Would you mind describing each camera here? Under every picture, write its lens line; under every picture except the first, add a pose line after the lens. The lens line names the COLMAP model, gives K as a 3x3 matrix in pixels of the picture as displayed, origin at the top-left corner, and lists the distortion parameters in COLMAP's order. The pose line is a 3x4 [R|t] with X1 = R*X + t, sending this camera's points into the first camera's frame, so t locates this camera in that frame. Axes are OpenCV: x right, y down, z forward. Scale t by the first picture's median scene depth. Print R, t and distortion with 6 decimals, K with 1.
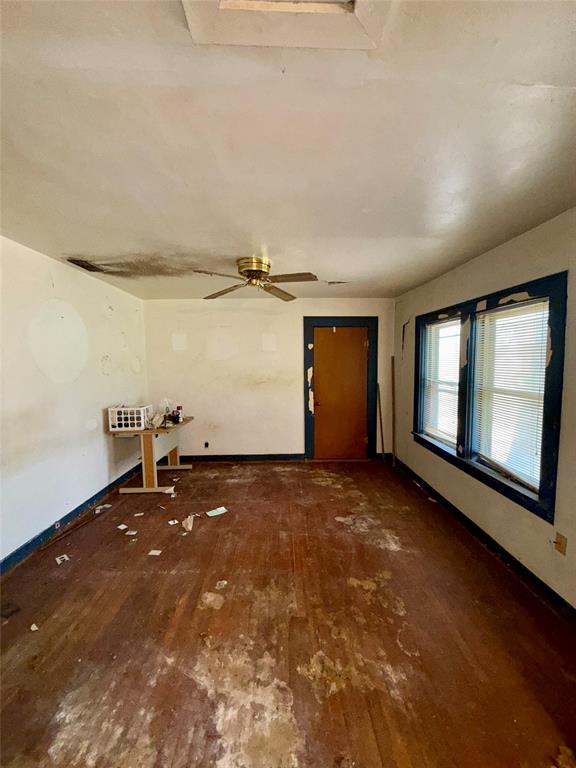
lens RADIAL K [[306.6, 0, 287.5], [0, 306.6, 383.4], [0, 0, 1]] dist [0.000908, -0.000366]
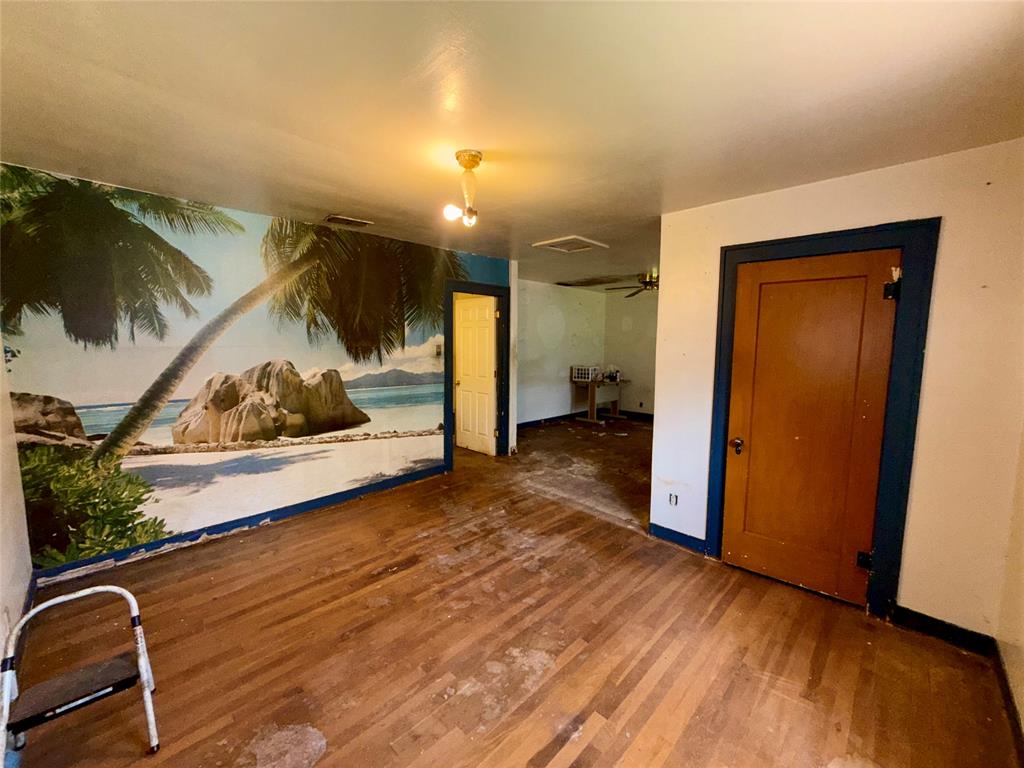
lens RADIAL K [[408.8, 0, 512.4], [0, 408.8, 386.4], [0, 0, 1]] dist [0.000908, -0.000366]
pose [[0.701865, 0.094534, -0.706009, 0.844112], [-0.066695, 0.995522, 0.066997, 0.071452], [0.709181, 0.000064, 0.705026, -0.880641]]
